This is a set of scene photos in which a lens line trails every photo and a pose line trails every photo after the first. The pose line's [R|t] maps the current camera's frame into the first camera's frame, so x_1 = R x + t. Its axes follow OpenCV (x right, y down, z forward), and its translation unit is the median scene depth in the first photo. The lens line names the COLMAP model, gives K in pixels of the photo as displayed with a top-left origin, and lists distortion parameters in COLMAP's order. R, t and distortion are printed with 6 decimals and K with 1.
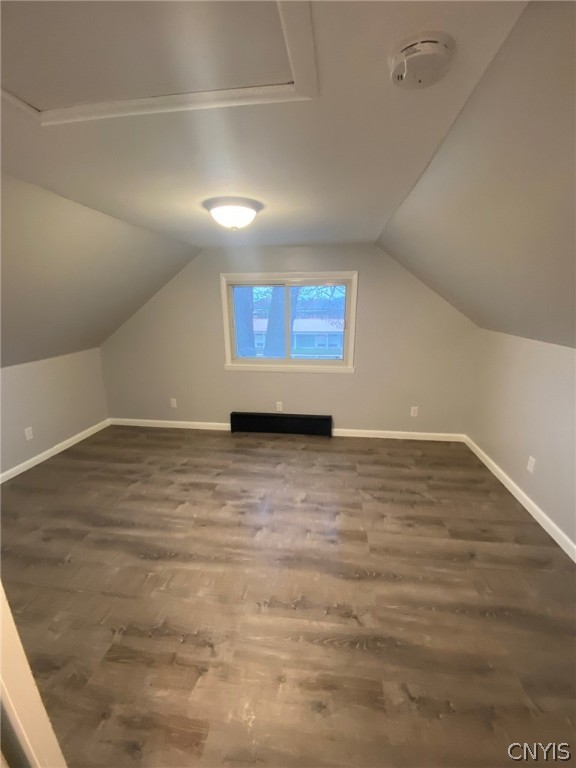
lens RADIAL K [[310.3, 0, 287.5], [0, 310.3, 385.2], [0, 0, 1]] dist [0.013572, -0.017466]
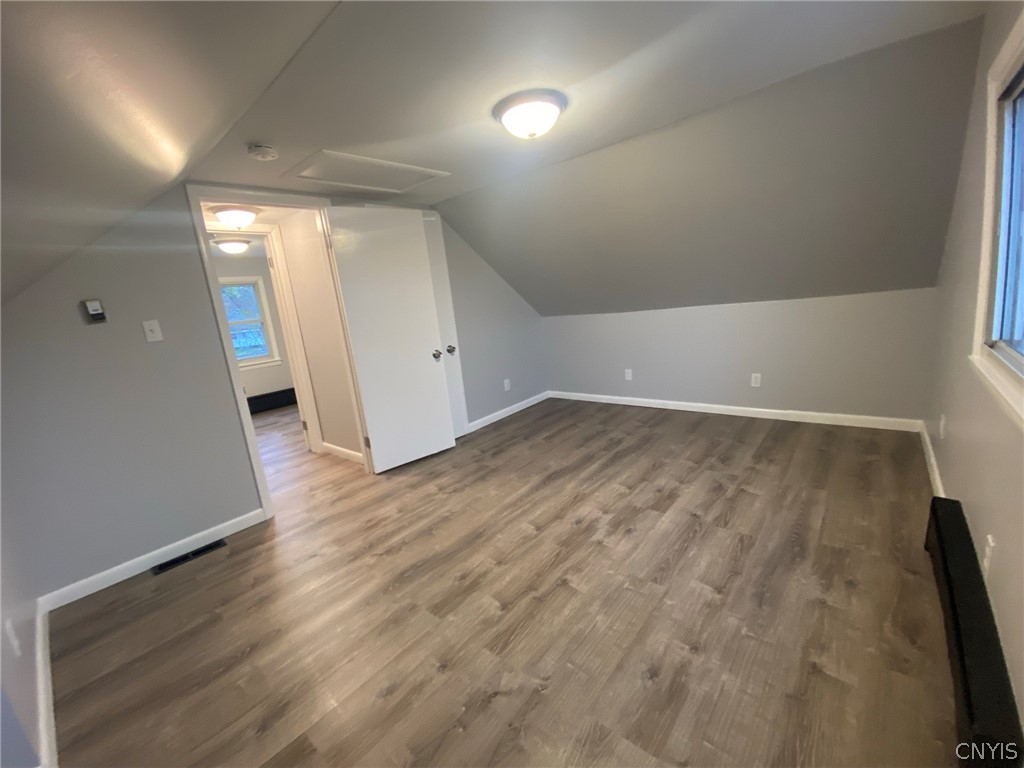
lens RADIAL K [[413.7, 0, 512.2], [0, 413.7, 383.1], [0, 0, 1]] dist [0.013572, -0.017466]
pose [[-0.539586, 0.232751, -0.809119, 0.605202], [-0.102351, 0.935767, 0.337439, -0.195536], [0.835686, 0.264892, -0.481105, 1.161359]]
